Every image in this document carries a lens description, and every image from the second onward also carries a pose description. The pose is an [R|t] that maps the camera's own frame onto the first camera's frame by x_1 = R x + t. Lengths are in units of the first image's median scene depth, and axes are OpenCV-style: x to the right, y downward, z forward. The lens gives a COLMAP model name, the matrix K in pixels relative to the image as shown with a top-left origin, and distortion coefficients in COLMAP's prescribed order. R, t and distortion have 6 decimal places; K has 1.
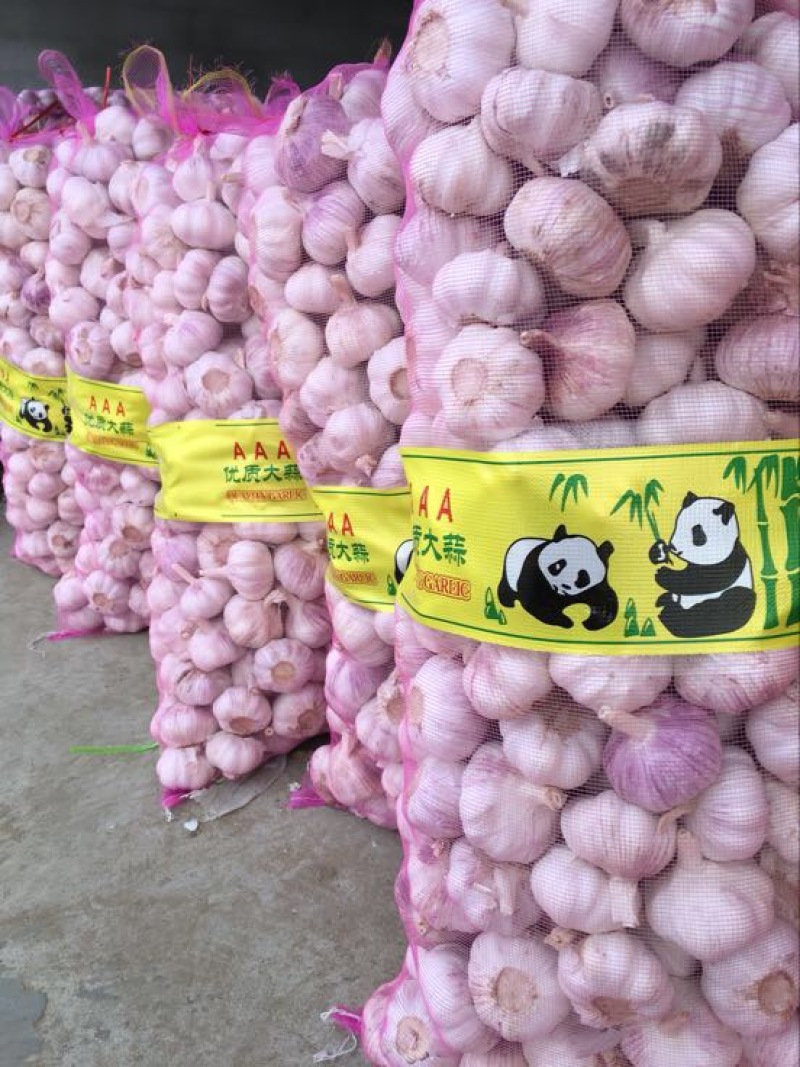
lens RADIAL K [[908.0, 0, 401.8], [0, 908.0, 535.8], [0, 0, 1]] dist [0.057518, -0.066103]
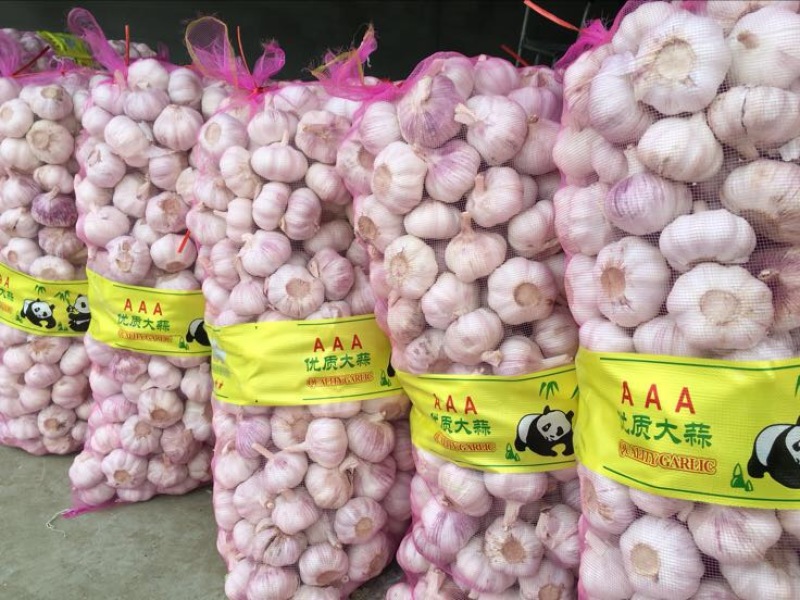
lens RADIAL K [[680.8, 0, 400.6], [0, 680.8, 303.0], [0, 0, 1]] dist [0.057518, -0.066103]
pose [[0.953223, -0.045296, 0.298854, -0.340255], [0.072691, 0.994044, -0.081191, -0.066442], [-0.293397, 0.099117, 0.950839, 0.098538]]
